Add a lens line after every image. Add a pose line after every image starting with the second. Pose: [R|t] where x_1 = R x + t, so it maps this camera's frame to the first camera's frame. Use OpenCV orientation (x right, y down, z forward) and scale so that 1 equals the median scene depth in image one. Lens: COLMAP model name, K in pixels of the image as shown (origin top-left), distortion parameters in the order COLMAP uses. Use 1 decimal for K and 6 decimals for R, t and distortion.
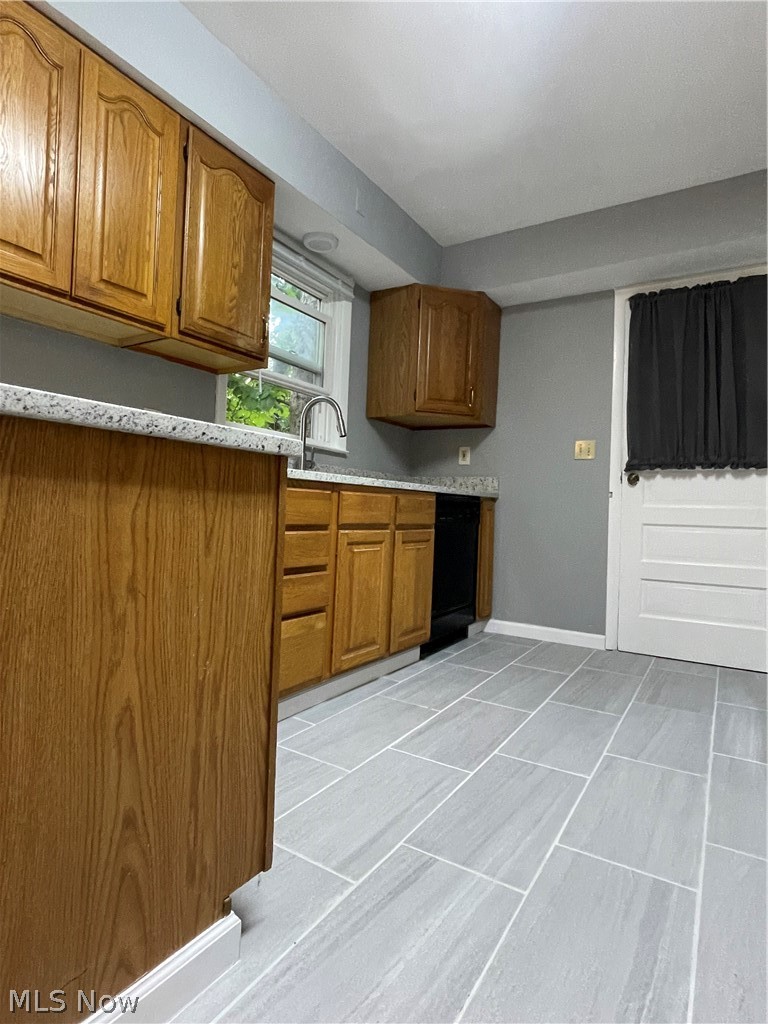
lens RADIAL K [[552.9, 0, 384.0], [0, 552.9, 508.8], [0, 0, 1]] dist [0.002281, 0.000447]
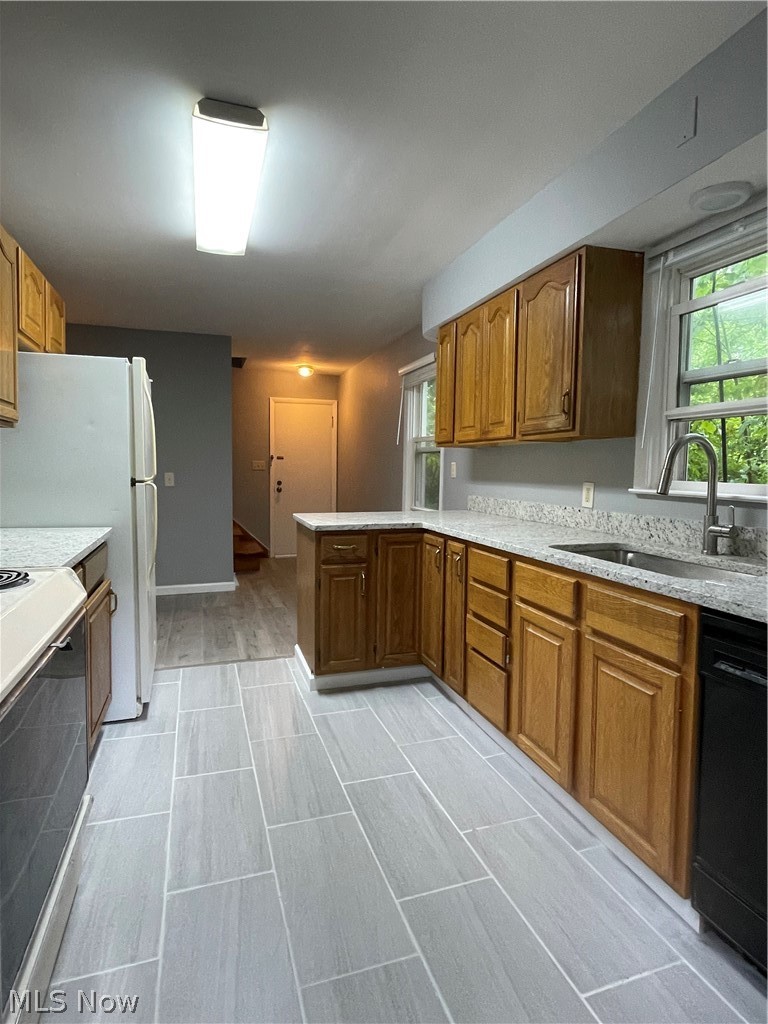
lens RADIAL K [[552.9, 0, 382.9], [0, 552.9, 506.7], [0, 0, 1]] dist [0.002281, 0.000447]
pose [[-0.628834, 0.013514, -0.777422, 0.978716], [-0.032726, 0.998503, 0.043828, -0.193070], [0.776850, 0.053003, -0.627451, 1.670889]]
